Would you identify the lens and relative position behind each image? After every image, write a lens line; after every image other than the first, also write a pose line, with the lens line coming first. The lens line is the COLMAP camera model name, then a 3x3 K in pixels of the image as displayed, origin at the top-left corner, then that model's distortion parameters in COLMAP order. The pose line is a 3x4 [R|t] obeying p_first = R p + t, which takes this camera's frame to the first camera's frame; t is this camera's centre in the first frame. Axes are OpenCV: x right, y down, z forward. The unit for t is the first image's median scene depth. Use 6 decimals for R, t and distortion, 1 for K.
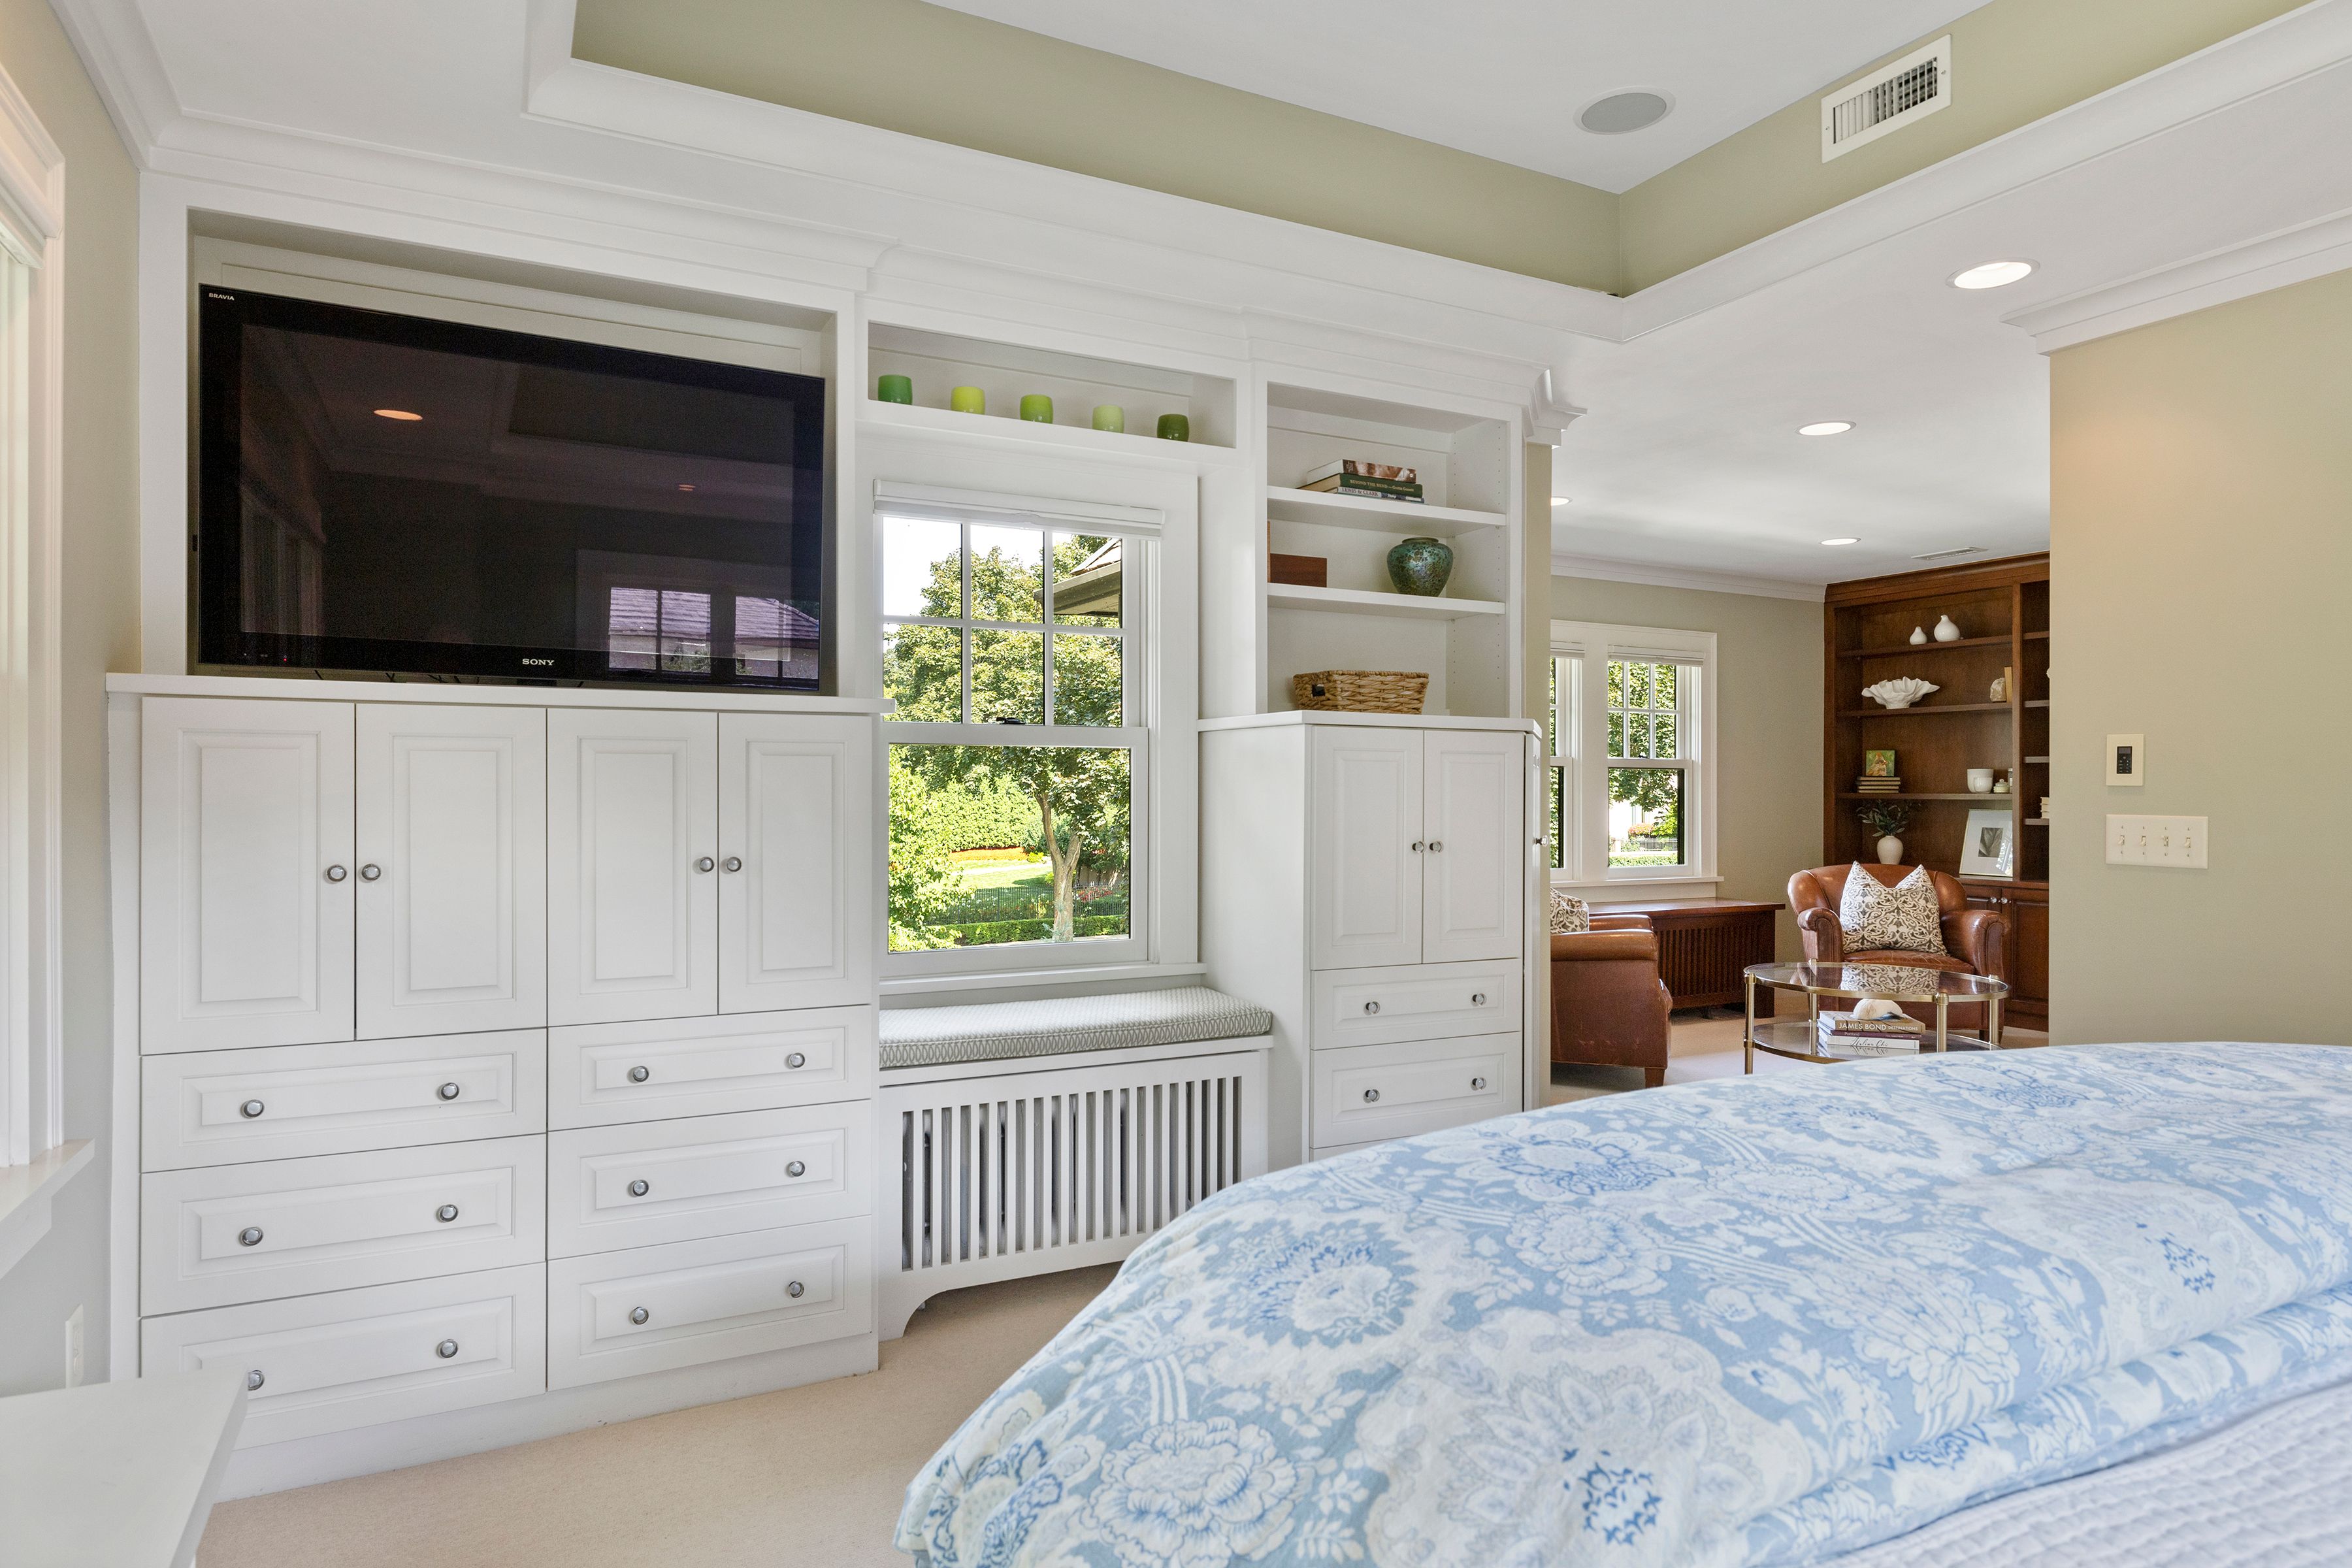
lens RADIAL K [[1323.2, 0, 1164.5], [0, 1323.2, 786.5], [0, 0, 1]] dist [0.007352, -0.000189]
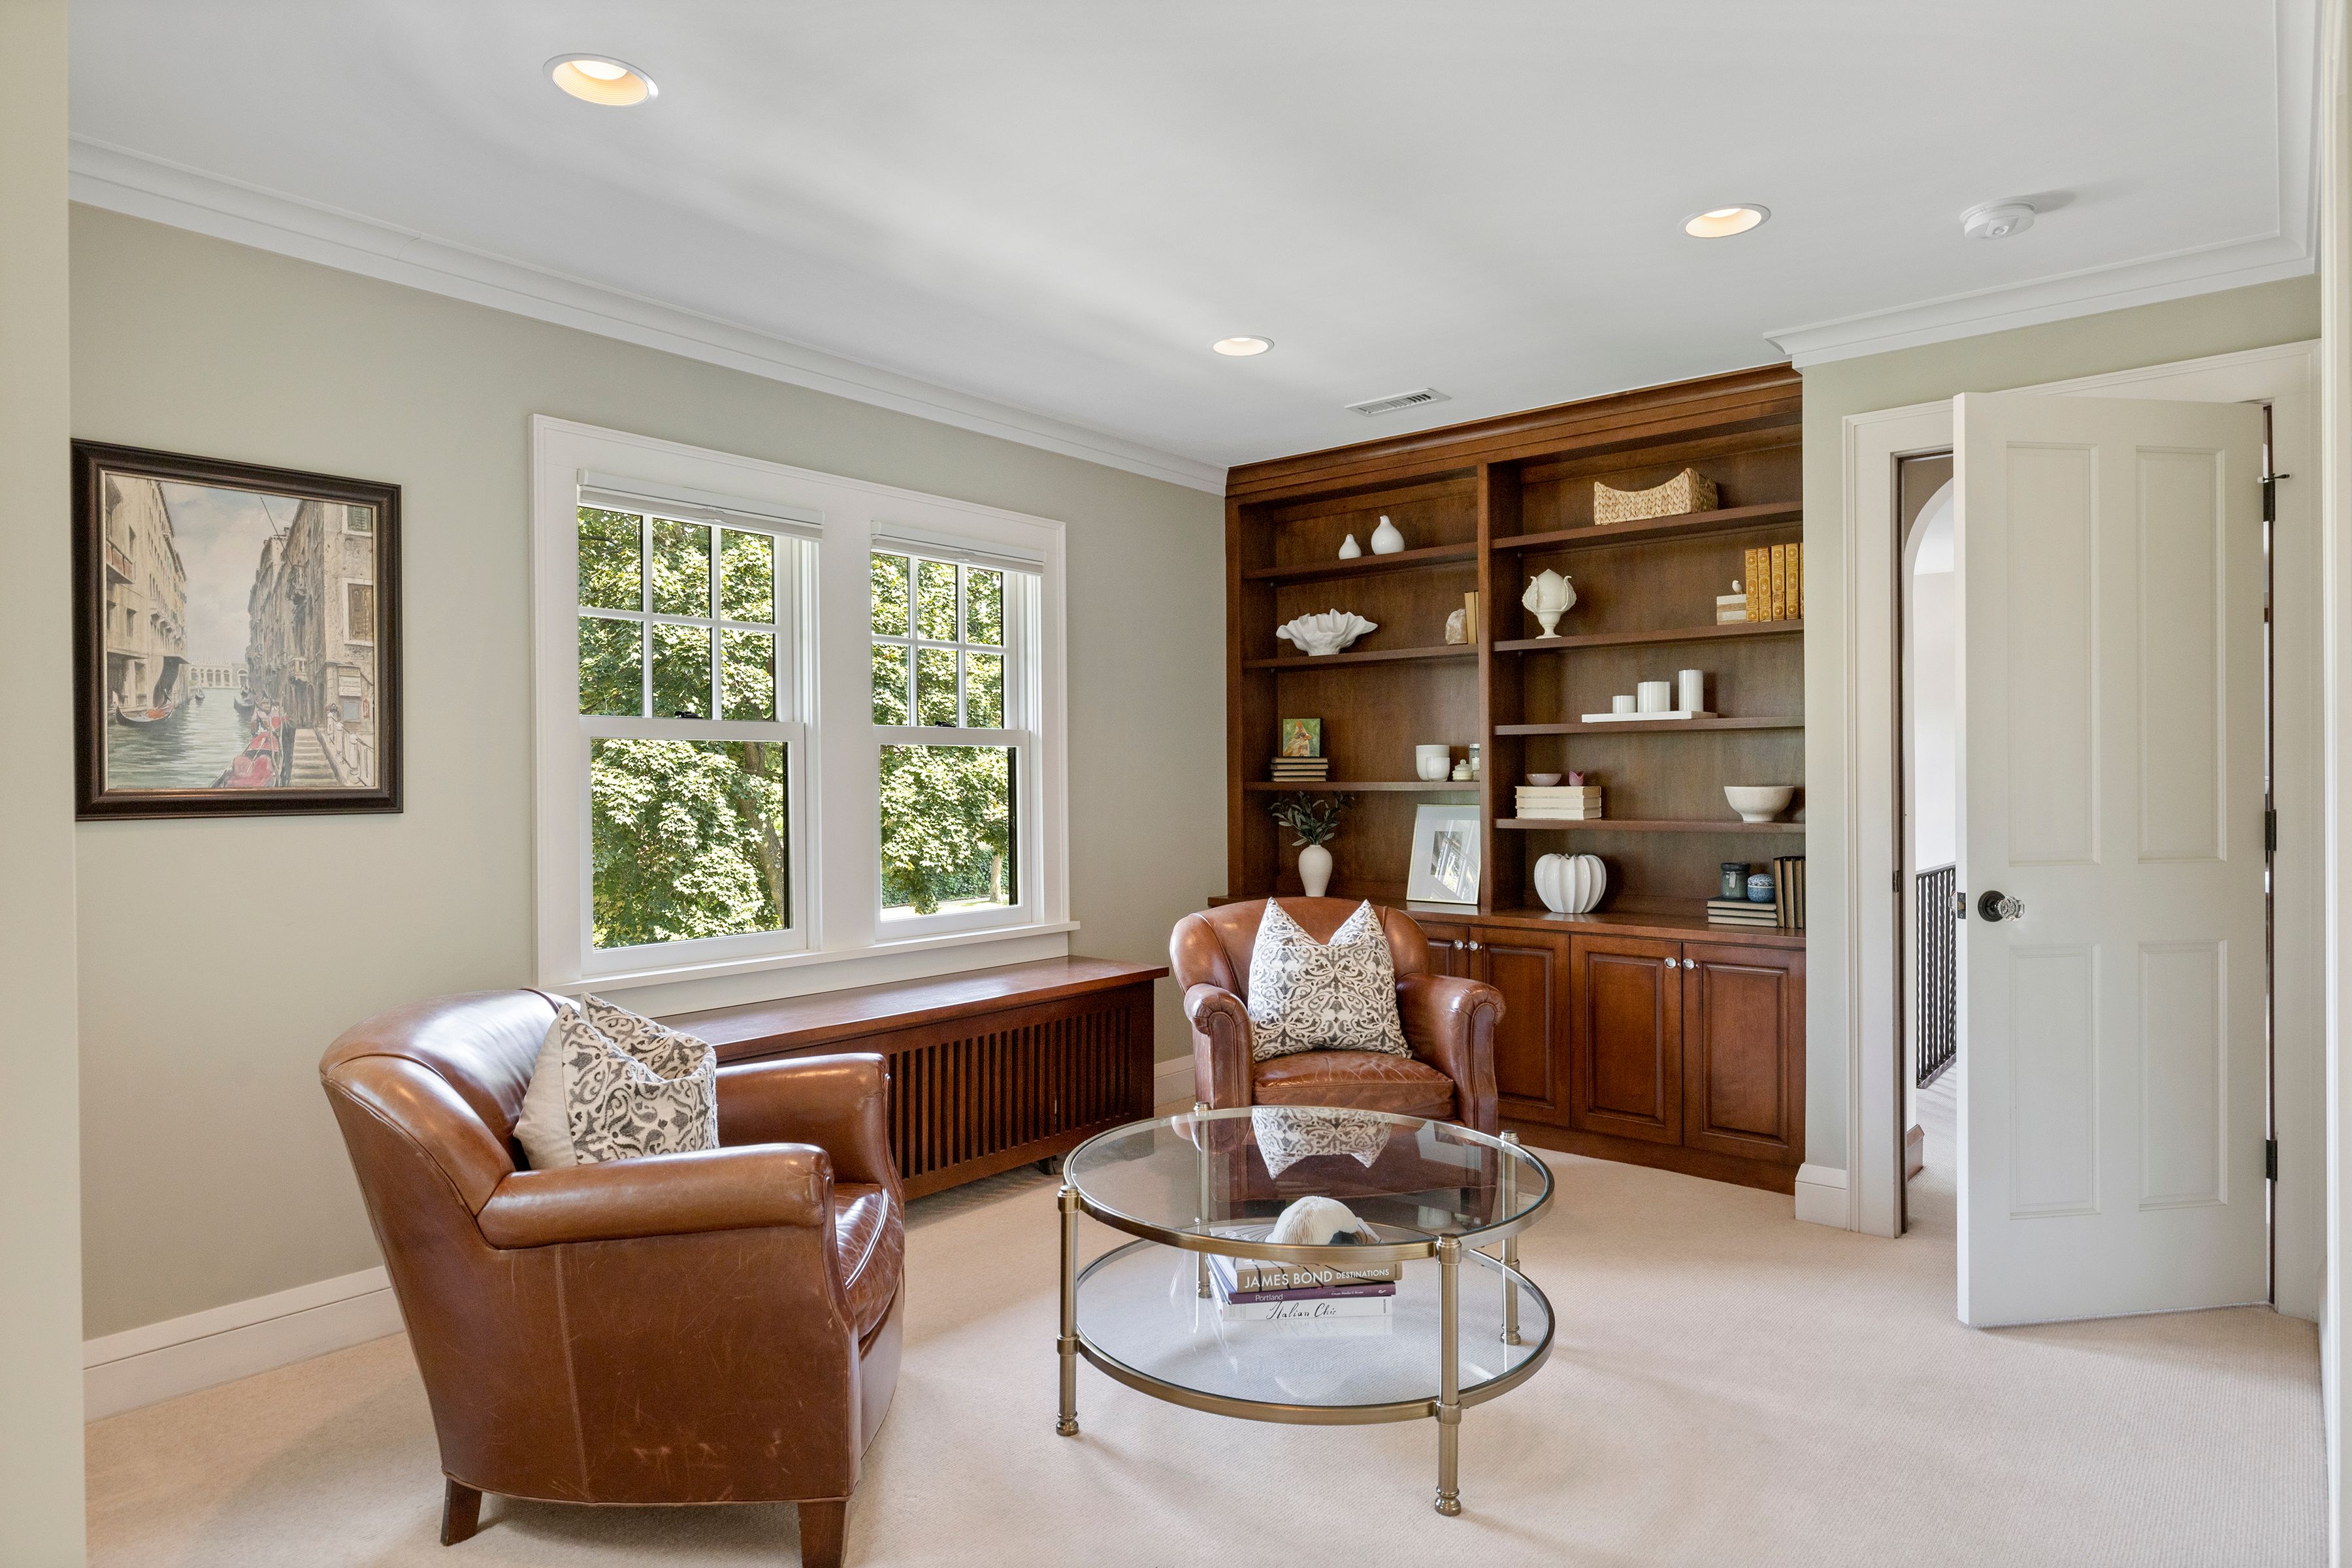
lens RADIAL K [[1338.2, 0, 1175.7], [0, 1338.2, 780.4], [0, 0, 1]] dist [-0.005162, 0.005641]
pose [[0.915804, -0.010084, 0.401498, 0.226248], [0.008455, 0.999947, 0.005827, -0.000279], [-0.401536, -0.001942, 0.915841, 0.438156]]
